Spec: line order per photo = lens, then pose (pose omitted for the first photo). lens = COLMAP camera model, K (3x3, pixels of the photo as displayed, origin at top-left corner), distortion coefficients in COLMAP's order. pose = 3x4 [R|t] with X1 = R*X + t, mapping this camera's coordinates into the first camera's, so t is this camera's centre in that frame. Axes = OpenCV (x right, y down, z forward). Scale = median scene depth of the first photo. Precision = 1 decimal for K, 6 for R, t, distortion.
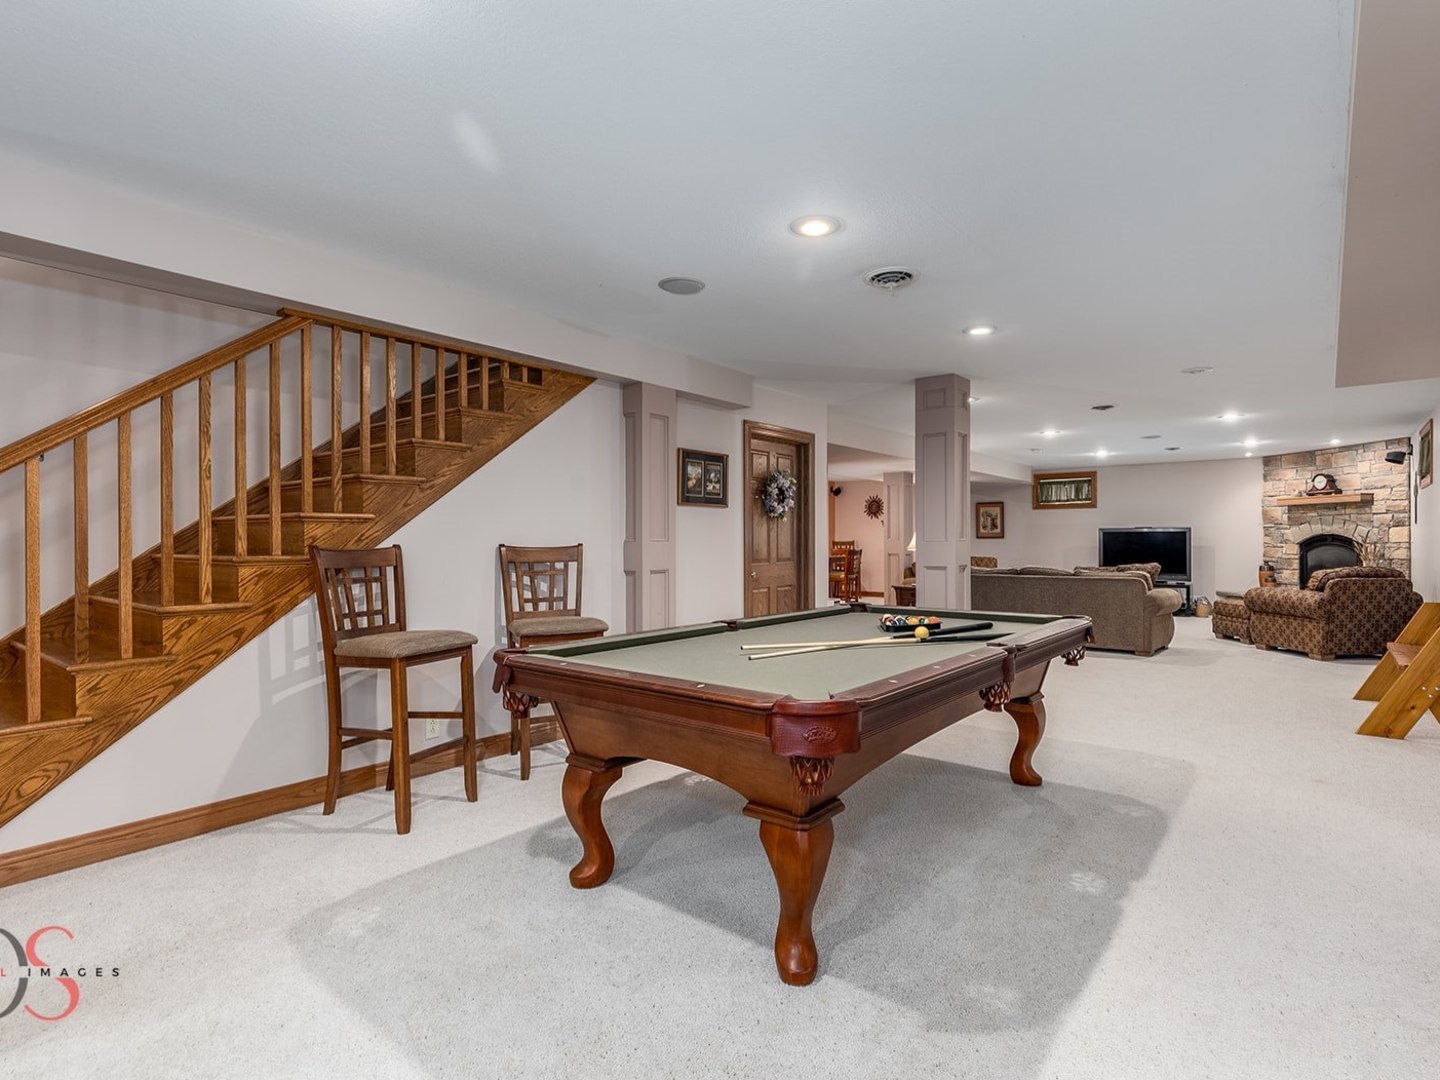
lens RADIAL K [[733.5, 0, 739.8], [0, 733.5, 537.7], [0, 0, 1]] dist [0.019243, -0.007712]
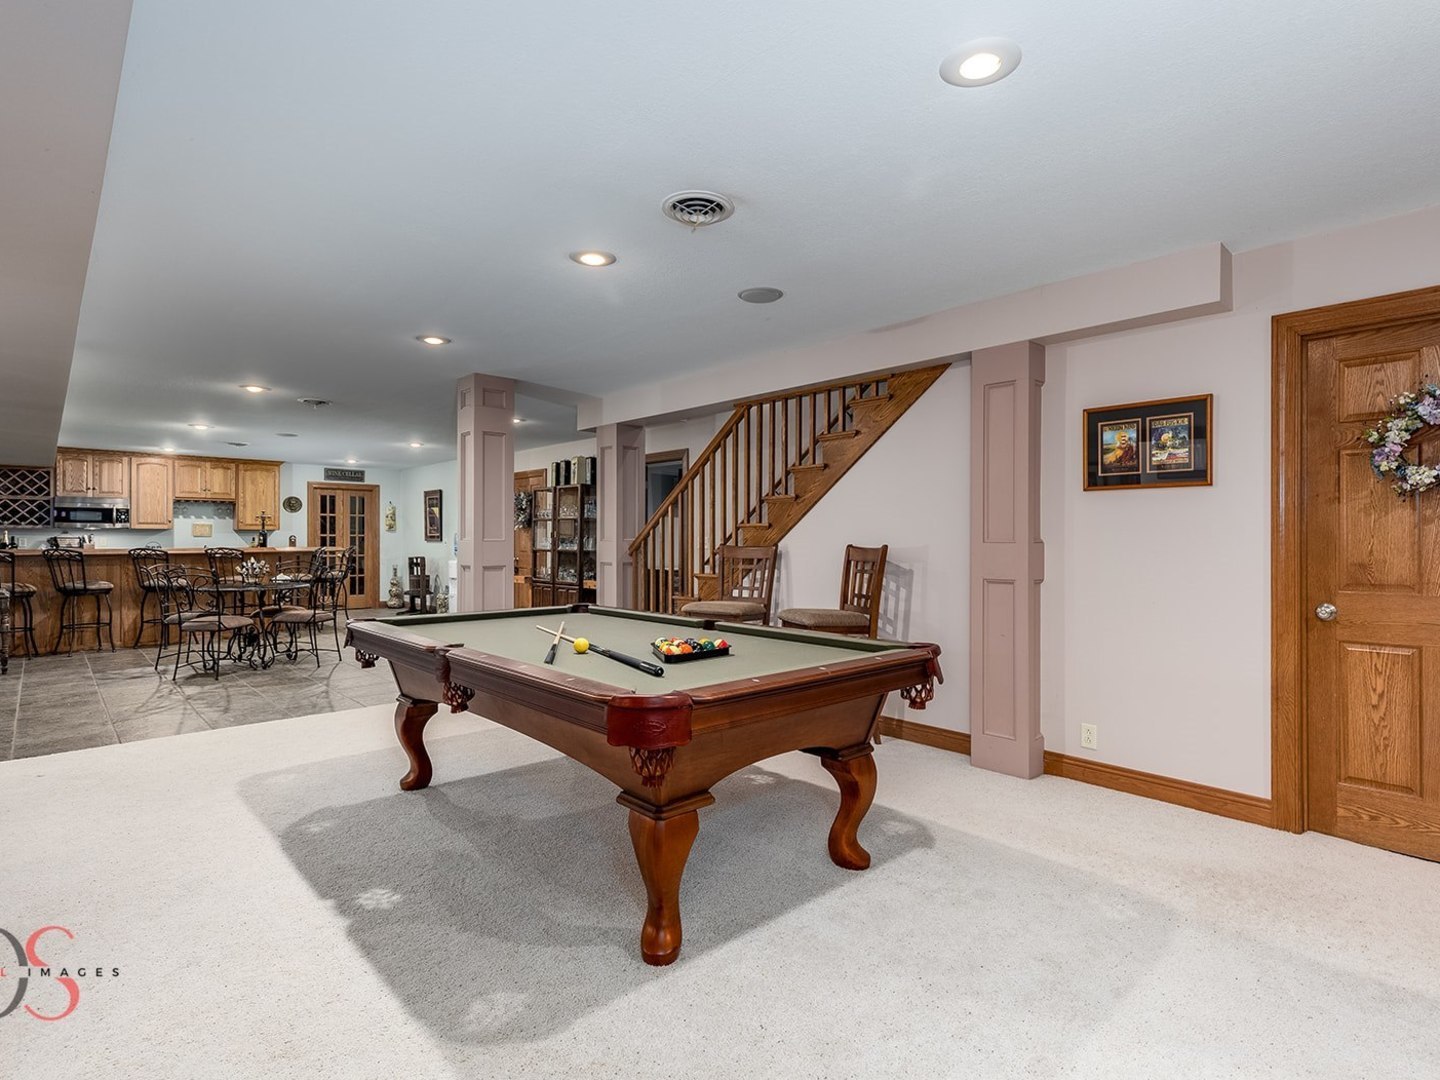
lens RADIAL K [[733.5, 0, 739.8], [0, 733.5, 537.7], [0, 0, 1]] dist [0.019243, -0.007712]
pose [[-0.141442, -0.001920, -0.989945, 0.884191], [0.001415, 0.999997, -0.002142, 0.000232], [0.989946, -0.001704, -0.141439, 1.044077]]
